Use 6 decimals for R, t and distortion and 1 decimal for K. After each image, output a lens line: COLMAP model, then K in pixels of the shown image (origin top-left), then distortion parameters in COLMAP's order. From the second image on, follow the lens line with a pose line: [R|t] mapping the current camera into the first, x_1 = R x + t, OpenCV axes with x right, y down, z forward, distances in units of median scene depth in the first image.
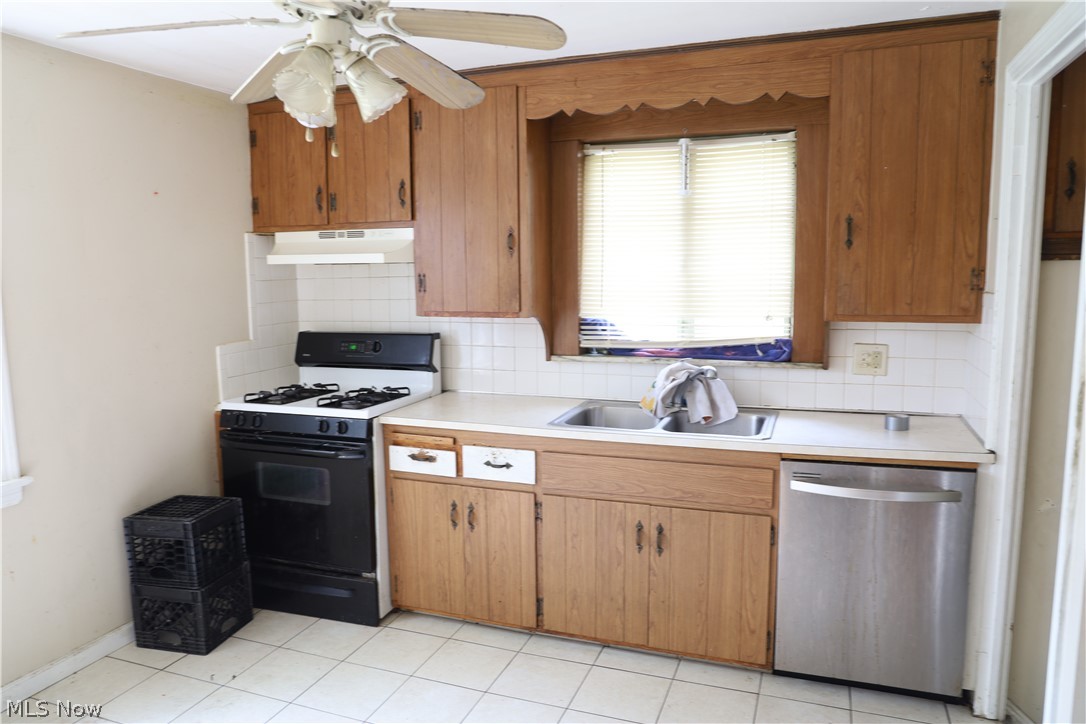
lens RADIAL K [[755.2, 0, 543.0], [0, 755.2, 362.0], [0, 0, 1]] dist [-0.082007, 0.059144]
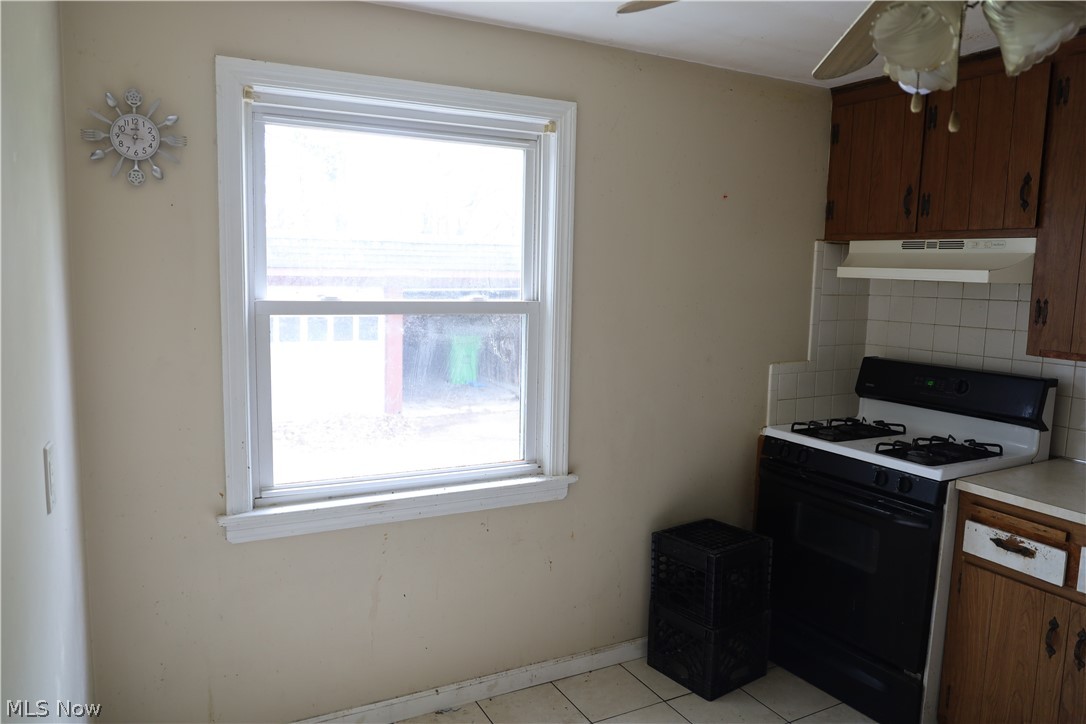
lens RADIAL K [[755.2, 0, 543.0], [0, 755.2, 362.0], [0, 0, 1]] dist [-0.082007, 0.059144]
pose [[0.749150, 0.107278, -0.653655, -0.052130], [-0.114601, 0.992908, 0.031613, -0.023640], [0.652411, 0.051227, 0.756132, 0.139122]]
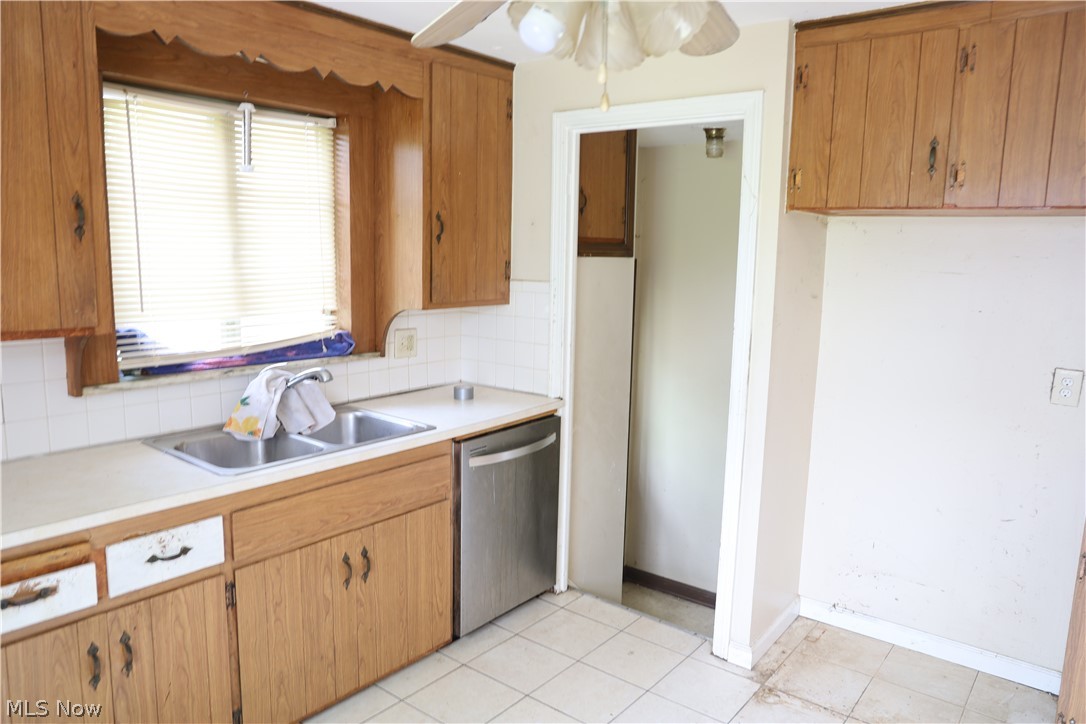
lens RADIAL K [[755.2, 0, 543.0], [0, 755.2, 362.0], [0, 0, 1]] dist [-0.082007, 0.059144]
pose [[0.305555, -0.121437, 0.944399, -0.533261], [0.096628, 0.990668, 0.096123, -0.061346], [-0.947259, 0.061884, 0.314438, 0.450520]]
